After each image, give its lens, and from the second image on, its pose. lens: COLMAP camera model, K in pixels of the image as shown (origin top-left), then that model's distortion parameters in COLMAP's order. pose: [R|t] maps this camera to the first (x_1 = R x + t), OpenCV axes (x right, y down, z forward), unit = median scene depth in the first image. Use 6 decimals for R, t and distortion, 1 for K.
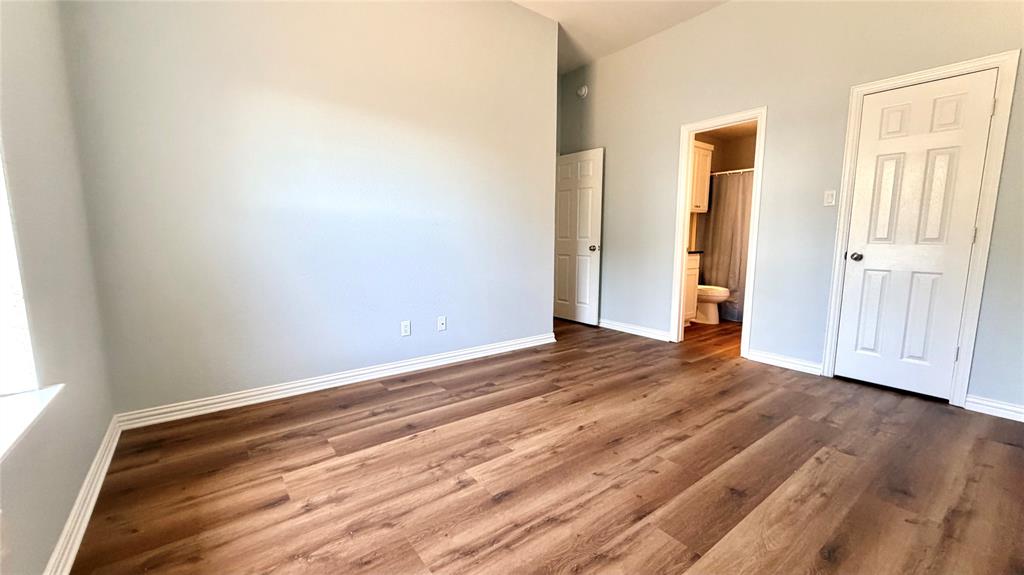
lens RADIAL K [[411.0, 0, 510.0], [0, 411.0, 289.4], [0, 0, 1]] dist [0.000523, -0.000005]
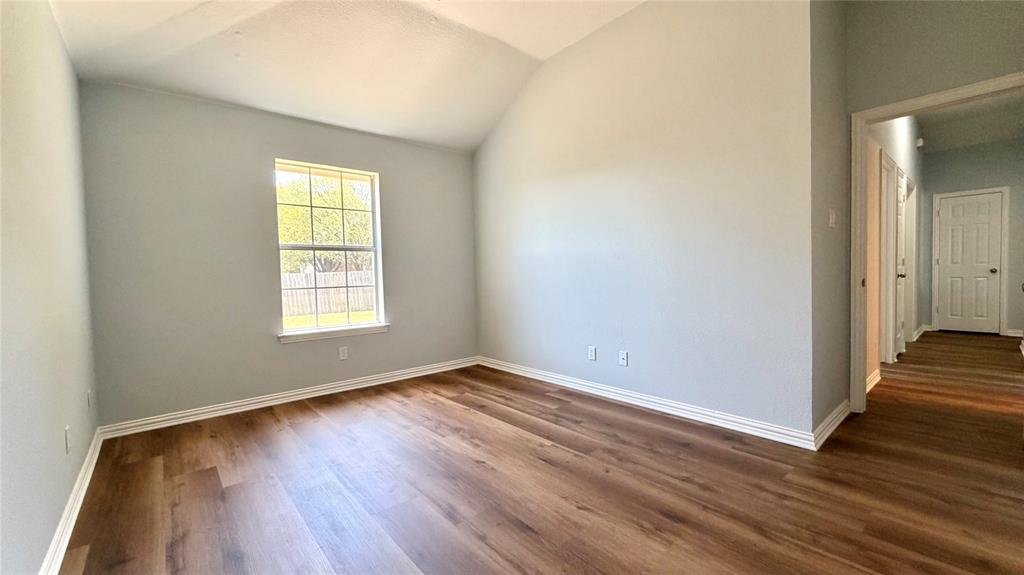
lens RADIAL K [[411.0, 0, 508.7], [0, 411.0, 285.3], [0, 0, 1]] dist [0.000523, -0.000005]
pose [[0.051051, 0.020720, -0.998481, 0.934156], [-0.102835, 0.994579, 0.015381, -0.090029], [0.993387, 0.101894, 0.052905, 0.779285]]
